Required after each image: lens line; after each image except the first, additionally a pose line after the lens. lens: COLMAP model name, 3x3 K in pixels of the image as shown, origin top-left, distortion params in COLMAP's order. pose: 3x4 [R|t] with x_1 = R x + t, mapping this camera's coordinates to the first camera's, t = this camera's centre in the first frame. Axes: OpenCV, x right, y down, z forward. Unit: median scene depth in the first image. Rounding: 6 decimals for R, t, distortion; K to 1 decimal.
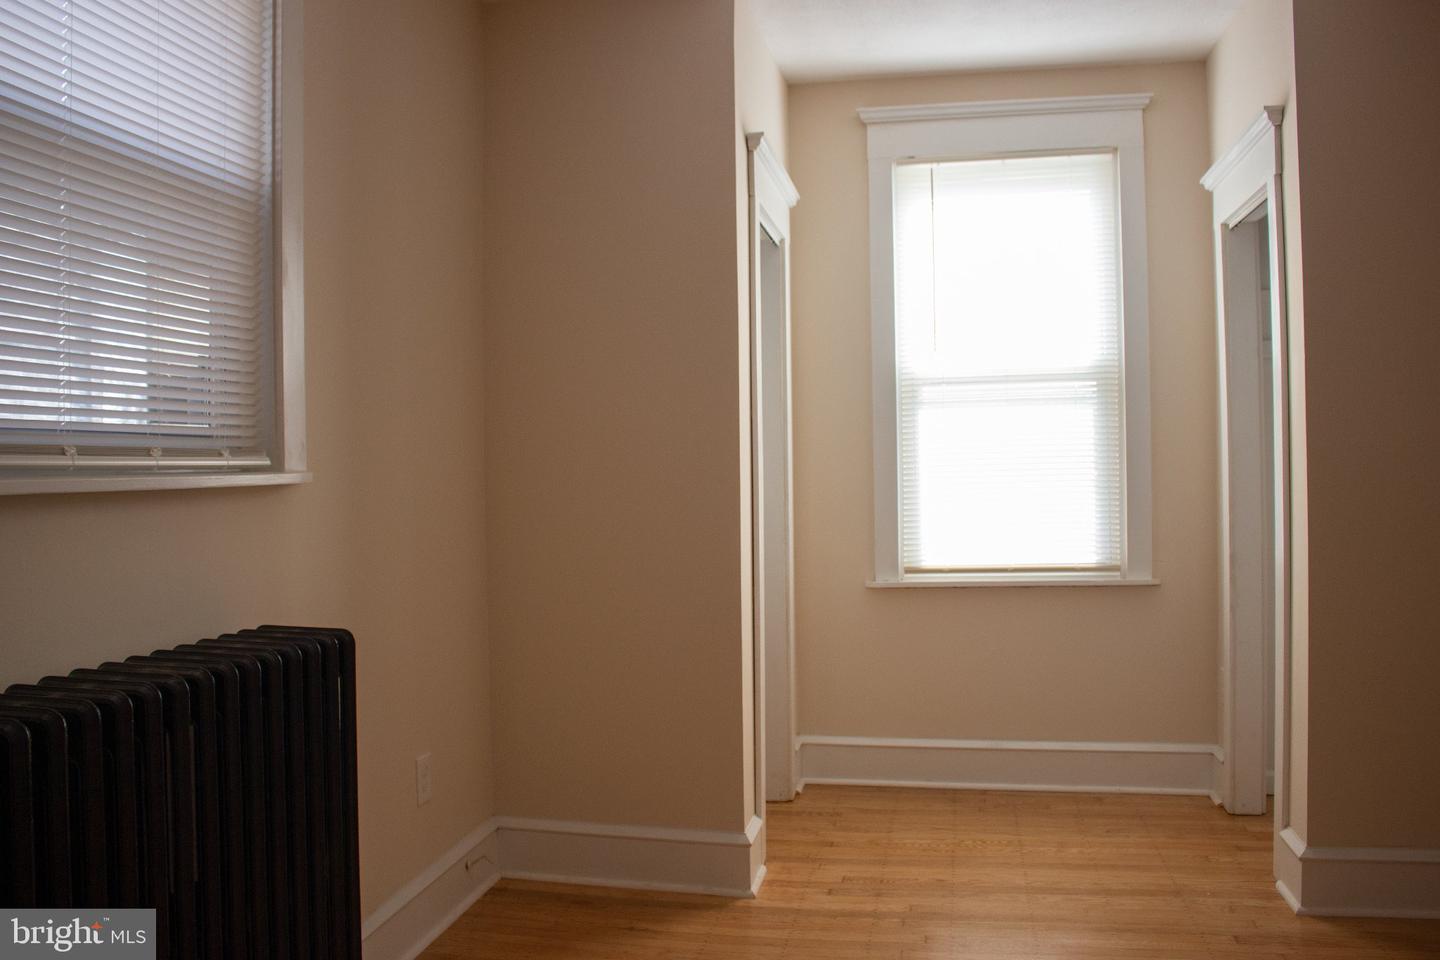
lens RADIAL K [[1209.2, 0, 709.1], [0, 1209.2, 478.6], [0, 0, 1]] dist [-0.162803, 0.122390]
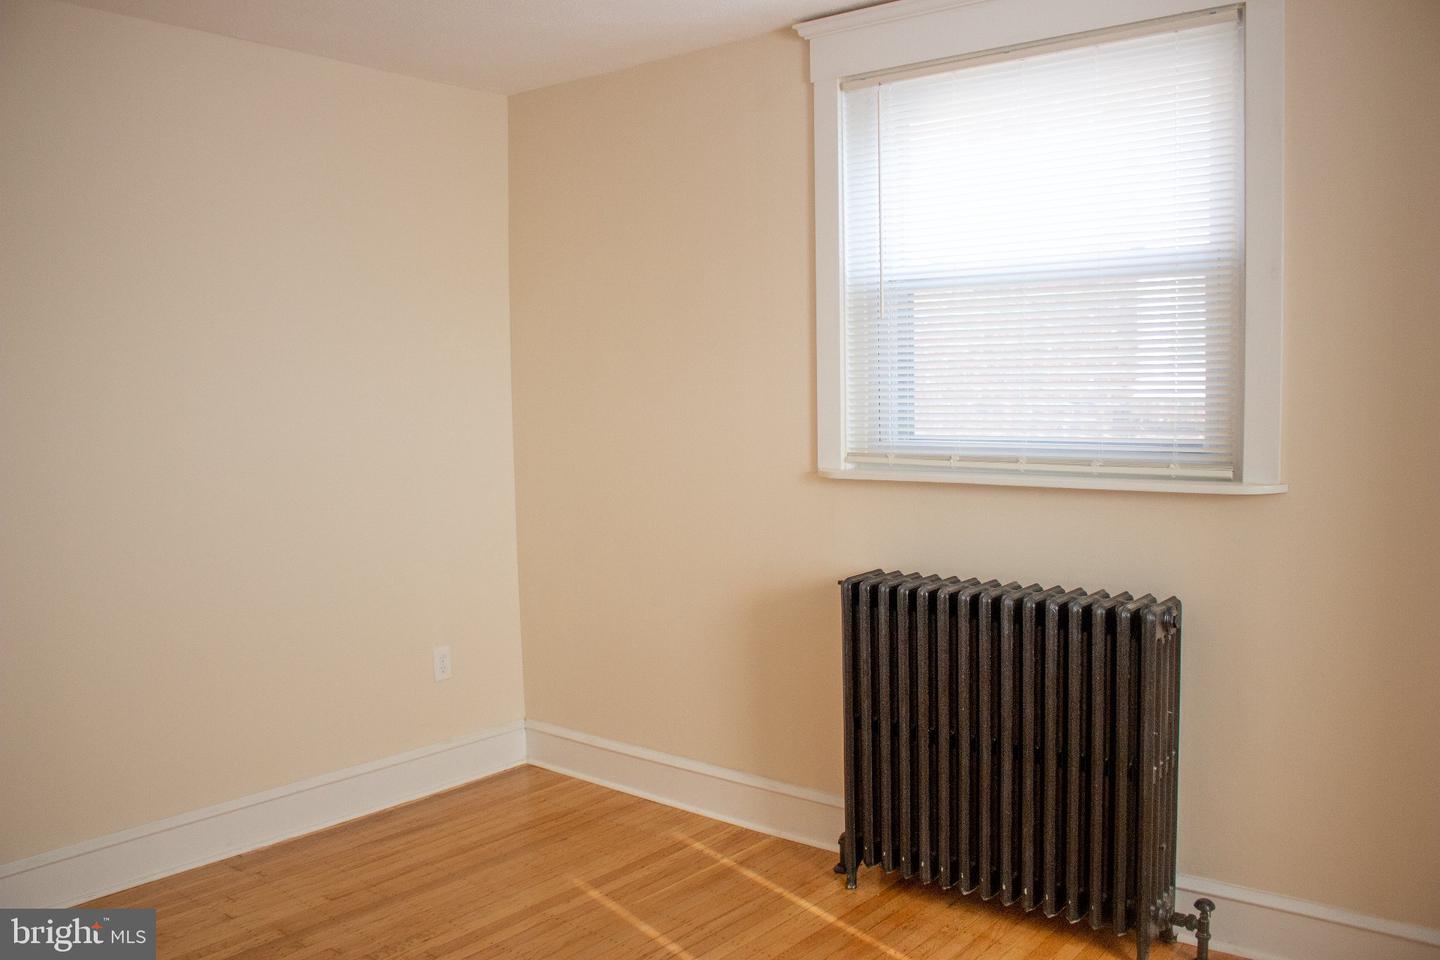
lens RADIAL K [[1201.0, 0, 710.0], [0, 1201.0, 475.6], [0, 0, 1]] dist [-0.166610, 0.153721]
pose [[-0.490346, 0.085894, -0.867285, 0.967938], [0.014253, 0.995789, 0.090562, -0.131942], [0.871411, 0.032045, -0.489506, 1.121979]]
